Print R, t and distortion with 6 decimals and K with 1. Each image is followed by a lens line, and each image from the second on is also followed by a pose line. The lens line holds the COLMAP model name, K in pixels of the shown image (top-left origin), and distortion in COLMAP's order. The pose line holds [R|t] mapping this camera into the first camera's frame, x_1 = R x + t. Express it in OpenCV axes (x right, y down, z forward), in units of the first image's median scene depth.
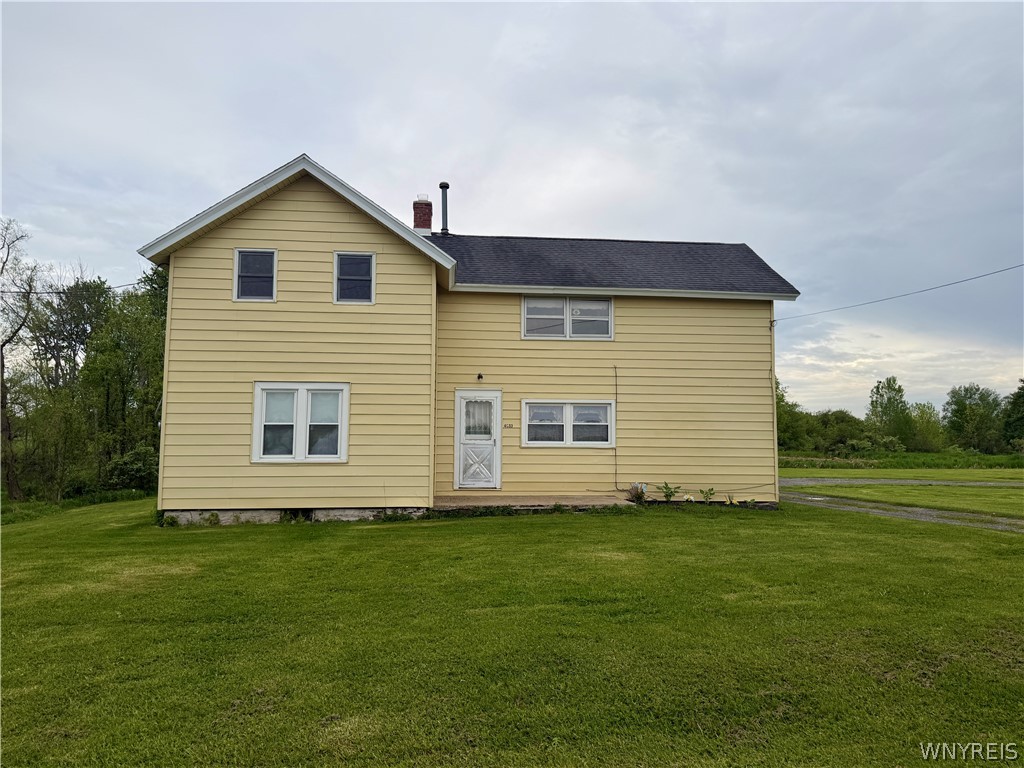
lens RADIAL K [[734.1, 0, 505.4], [0, 734.1, 382.5], [0, 0, 1]] dist [0.043683, -0.014982]
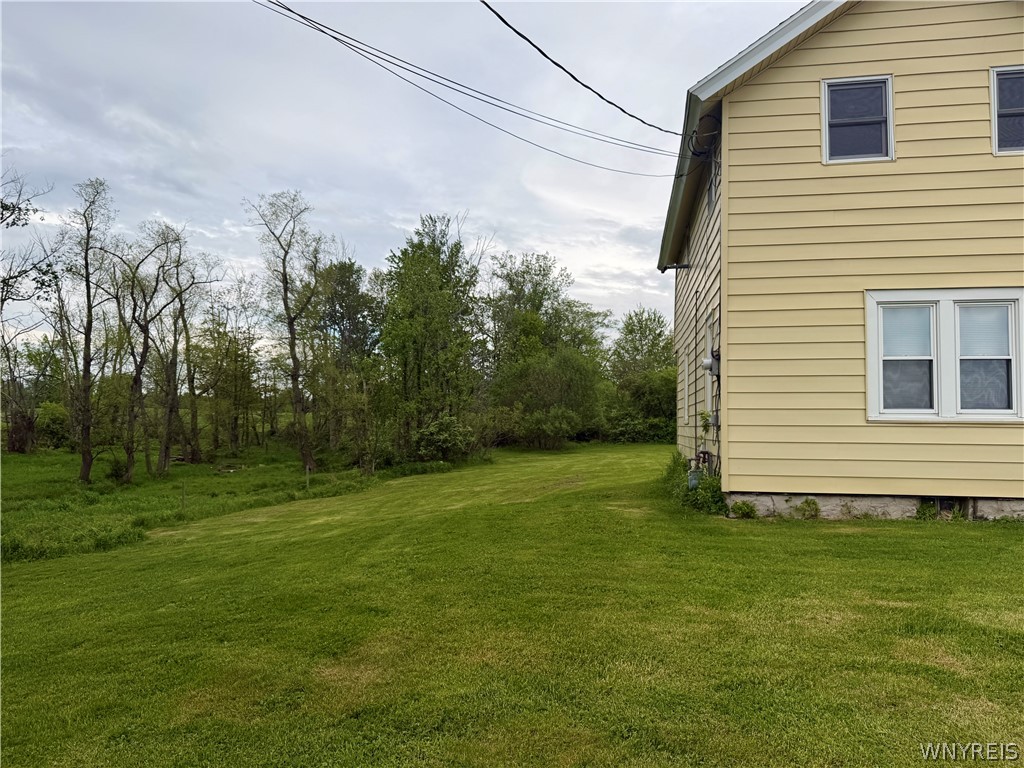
lens RADIAL K [[734.1, 0, 521.5], [0, 734.1, 385.4], [0, 0, 1]] dist [0.043683, -0.014982]
pose [[0.972316, -0.009427, -0.233479, -0.475114], [0.017219, 0.999360, 0.031358, 0.053631], [0.233034, -0.034510, 0.971856, 0.324372]]
